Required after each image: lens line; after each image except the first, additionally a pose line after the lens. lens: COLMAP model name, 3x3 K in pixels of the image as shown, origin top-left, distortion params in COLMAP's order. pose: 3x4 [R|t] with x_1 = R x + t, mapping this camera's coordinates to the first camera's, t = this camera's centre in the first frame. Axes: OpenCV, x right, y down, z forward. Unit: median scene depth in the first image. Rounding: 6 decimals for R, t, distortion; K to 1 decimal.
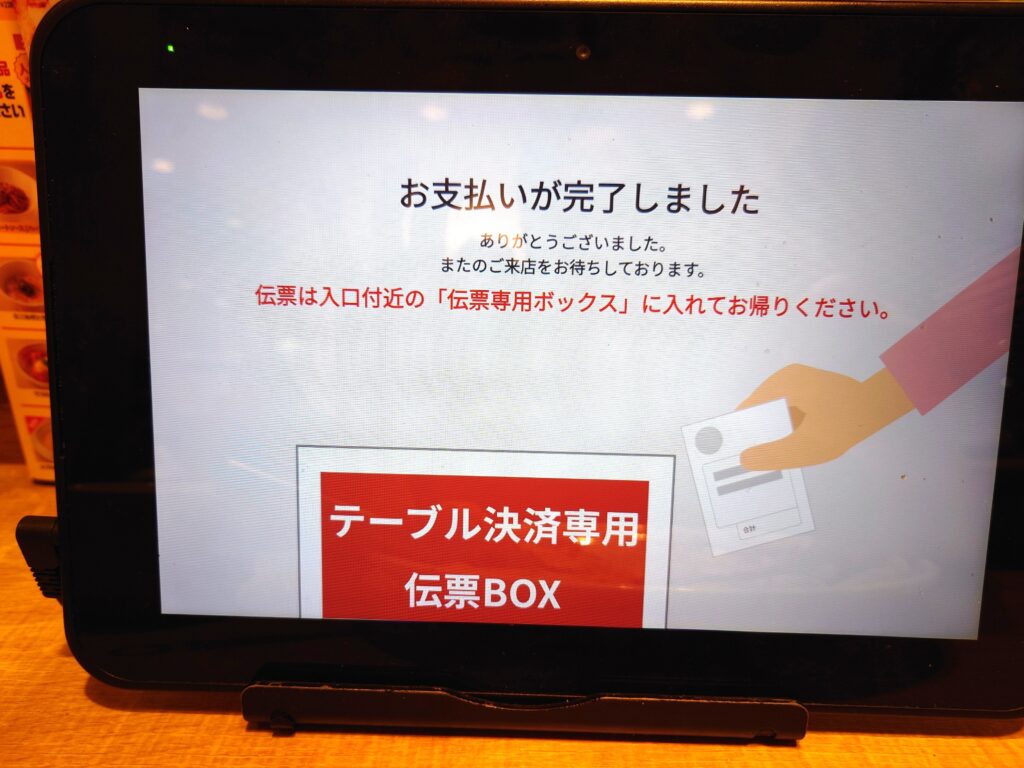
lens RADIAL K [[748.3, 0, 512.8], [0, 748.3, 389.8], [0, 0, 1]] dist [-0.017244, 0.010894]
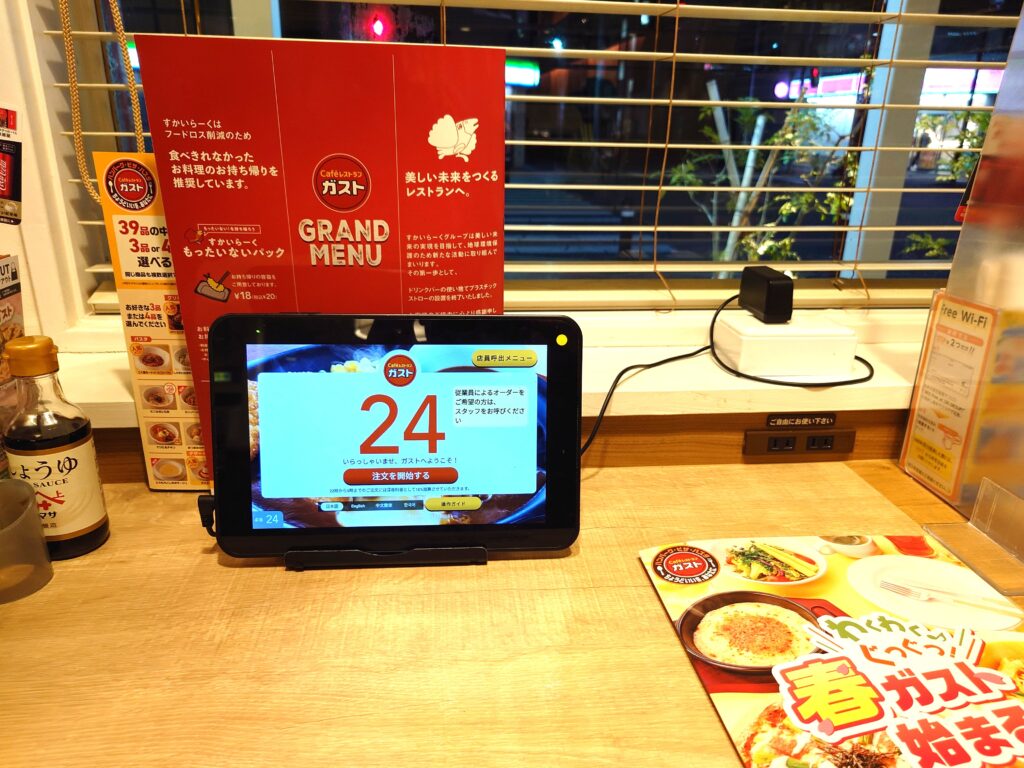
lens RADIAL K [[748.3, 0, 517.0], [0, 748.3, 389.2], [0, 0, 1]] dist [-0.017244, 0.010894]
pose [[0.992529, -0.028719, 0.118581, 0.176781], [0.031587, 0.999250, -0.022384, -0.118244], [-0.117849, 0.025962, 0.992692, -1.812603]]
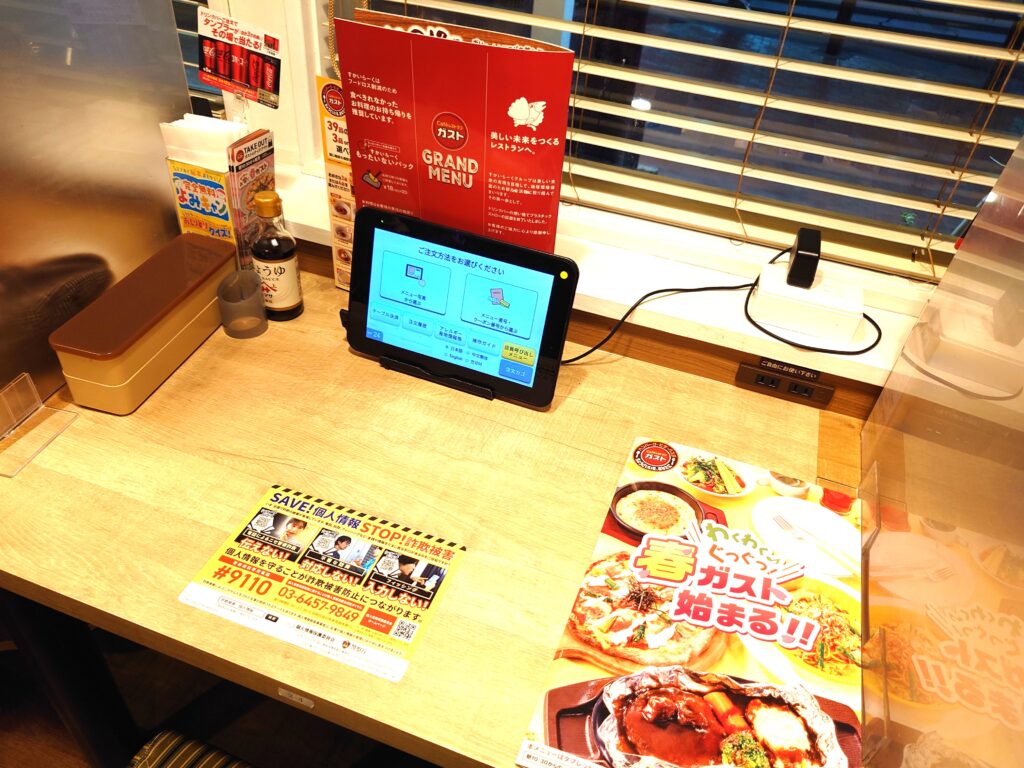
lens RADIAL K [[748.3, 0, 511.3], [0, 748.3, 383.5], [0, 0, 1]] dist [-0.017244, 0.010894]
pose [[0.939053, 0.257401, -0.227868, 1.437904], [-0.181077, 0.933798, 0.308597, -0.977741], [0.292215, -0.248527, 0.923496, -2.955050]]
